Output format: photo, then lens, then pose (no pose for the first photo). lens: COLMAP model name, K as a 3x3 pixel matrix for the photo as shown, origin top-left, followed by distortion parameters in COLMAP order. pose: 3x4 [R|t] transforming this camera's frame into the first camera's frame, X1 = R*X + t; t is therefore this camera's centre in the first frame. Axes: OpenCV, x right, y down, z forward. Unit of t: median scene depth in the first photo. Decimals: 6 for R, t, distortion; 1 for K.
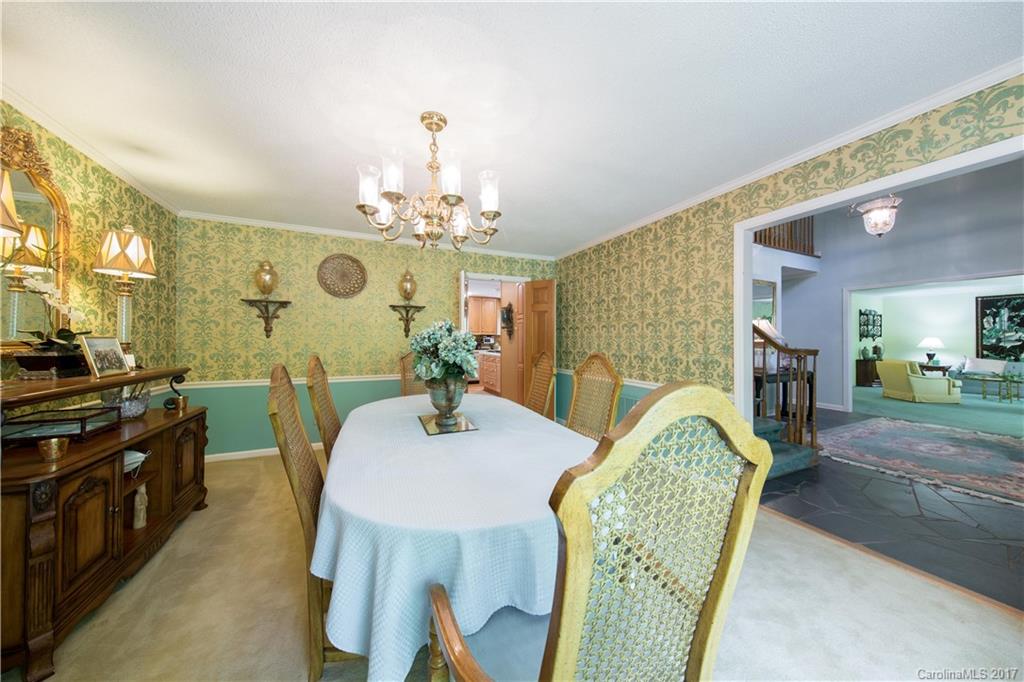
lens RADIAL K [[353.7, 0, 512.4], [0, 353.7, 333.5], [0, 0, 1]] dist [0.001087, 0.000215]
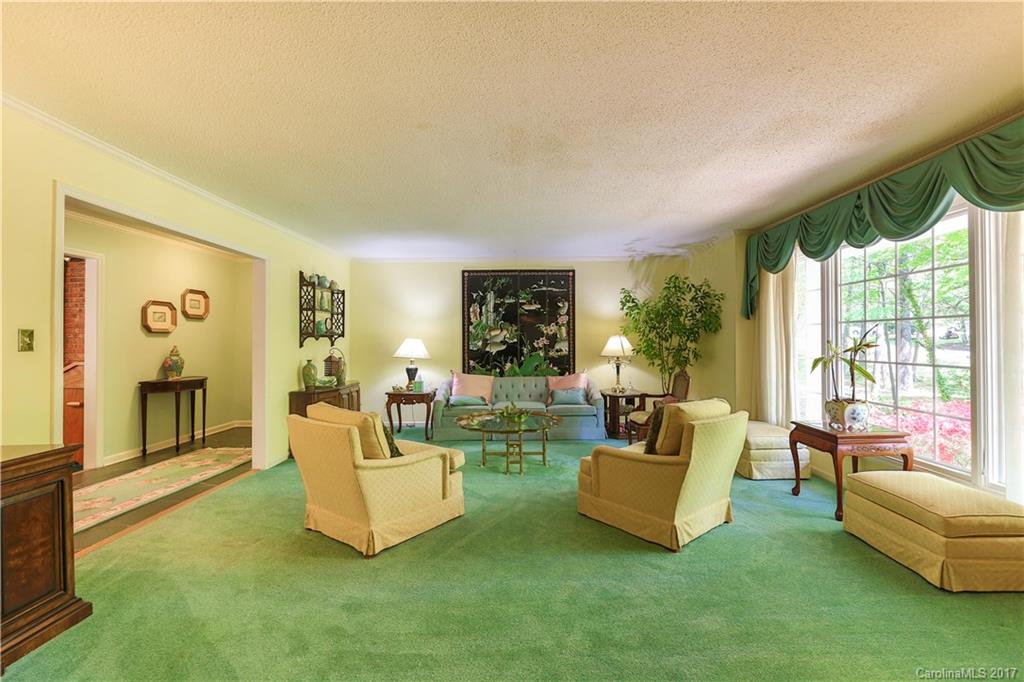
lens RADIAL K [[411.1, 0, 507.8], [0, 411.1, 338.6], [0, 0, 1]] dist [0.001643, 0.000089]
pose [[0.458459, 0.004641, 0.888704, 0.749684], [-0.007683, 0.999970, -0.001259, 0.012523], [-0.888683, -0.006251, 0.458480, 0.632764]]
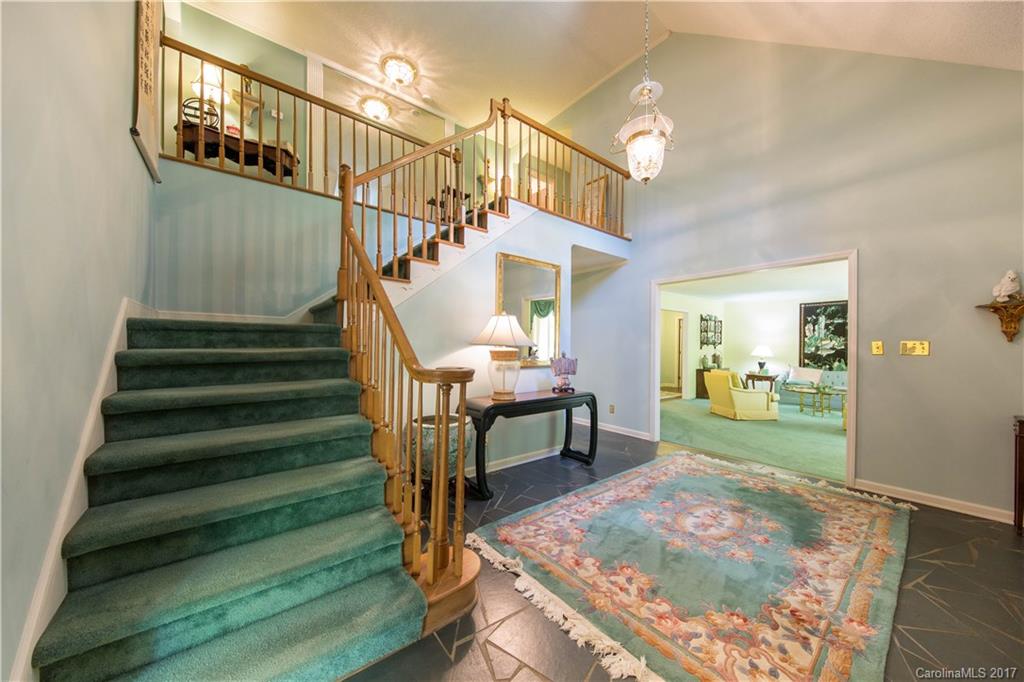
lens RADIAL K [[353.7, 0, 521.8], [0, 353.7, 343.1], [0, 0, 1]] dist [0.001087, 0.000215]
pose [[0.975232, 0.007180, 0.221069, 0.368243], [-0.009357, 0.999918, 0.008798, 0.003314], [-0.220987, -0.010648, 0.975219, 0.233772]]
